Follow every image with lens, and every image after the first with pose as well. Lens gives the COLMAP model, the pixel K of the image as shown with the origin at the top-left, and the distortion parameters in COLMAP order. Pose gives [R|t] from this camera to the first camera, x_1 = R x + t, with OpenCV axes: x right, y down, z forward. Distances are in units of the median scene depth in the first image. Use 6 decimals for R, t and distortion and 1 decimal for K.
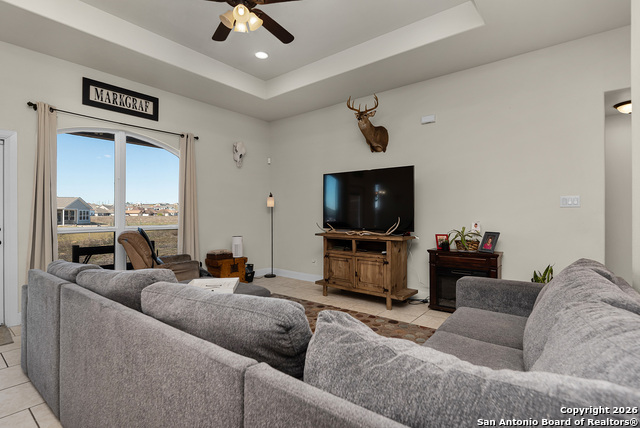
lens RADIAL K [[306.3, 0, 318.9], [0, 306.3, 211.4], [0, 0, 1]] dist [-0.004085, 0.001343]
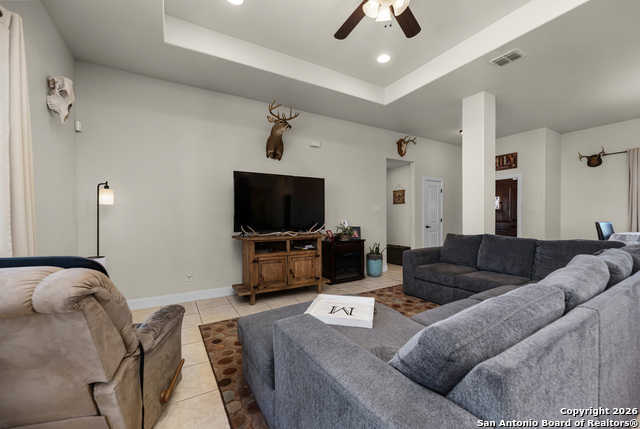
lens RADIAL K [[260.7, 0, 318.4], [0, 260.7, 215.7], [0, 0, 1]] dist [0.002006, 0.000854]
pose [[0.350268, 0.000438, 0.936649, -0.690780], [-0.005938, 0.999981, 0.001753, 0.006008], [-0.936631, -0.006175, 0.350264, 0.585715]]
